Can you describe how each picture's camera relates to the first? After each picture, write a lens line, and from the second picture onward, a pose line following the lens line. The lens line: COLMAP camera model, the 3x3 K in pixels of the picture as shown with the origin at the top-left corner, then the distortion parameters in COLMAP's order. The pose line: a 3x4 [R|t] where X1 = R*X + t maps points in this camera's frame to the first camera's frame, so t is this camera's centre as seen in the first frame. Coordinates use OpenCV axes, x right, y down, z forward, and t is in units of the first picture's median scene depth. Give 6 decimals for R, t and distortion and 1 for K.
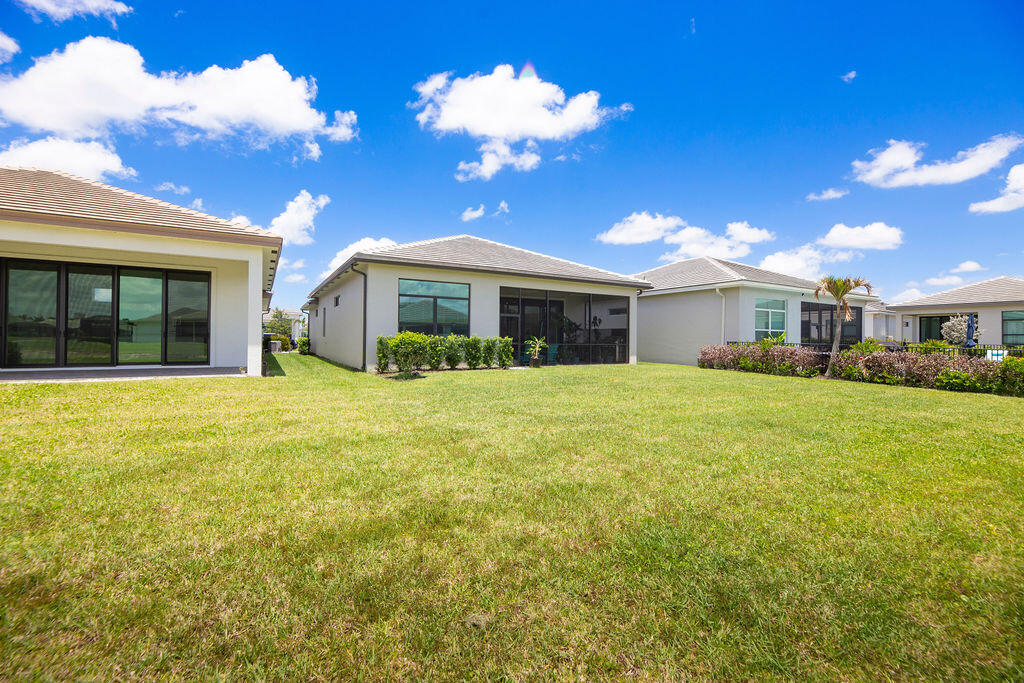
lens RADIAL K [[435.4, 0, 515.4], [0, 435.4, 335.2], [0, 0, 1]] dist [-0.001393, -0.000091]
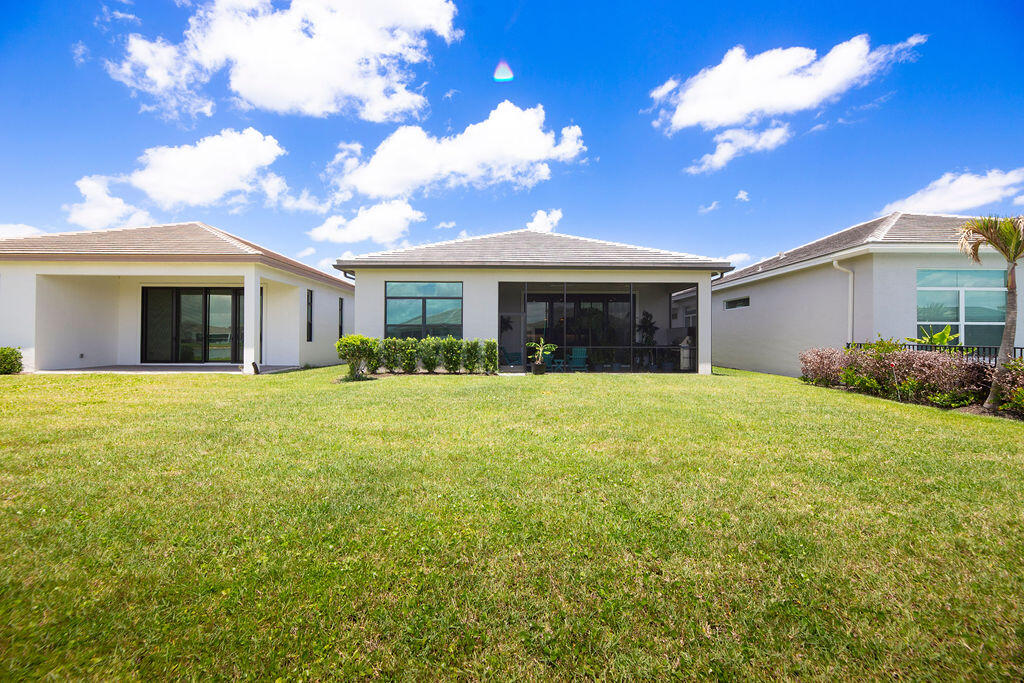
lens RADIAL K [[430.3, 0, 514.8], [0, 430.3, 343.6], [0, 0, 1]] dist [-0.015017, -0.000192]
pose [[0.870526, -0.003261, -0.492112, 0.422065], [0.009123, 0.999913, 0.009512, 0.005802], [0.492039, -0.012770, 0.870480, 0.249654]]
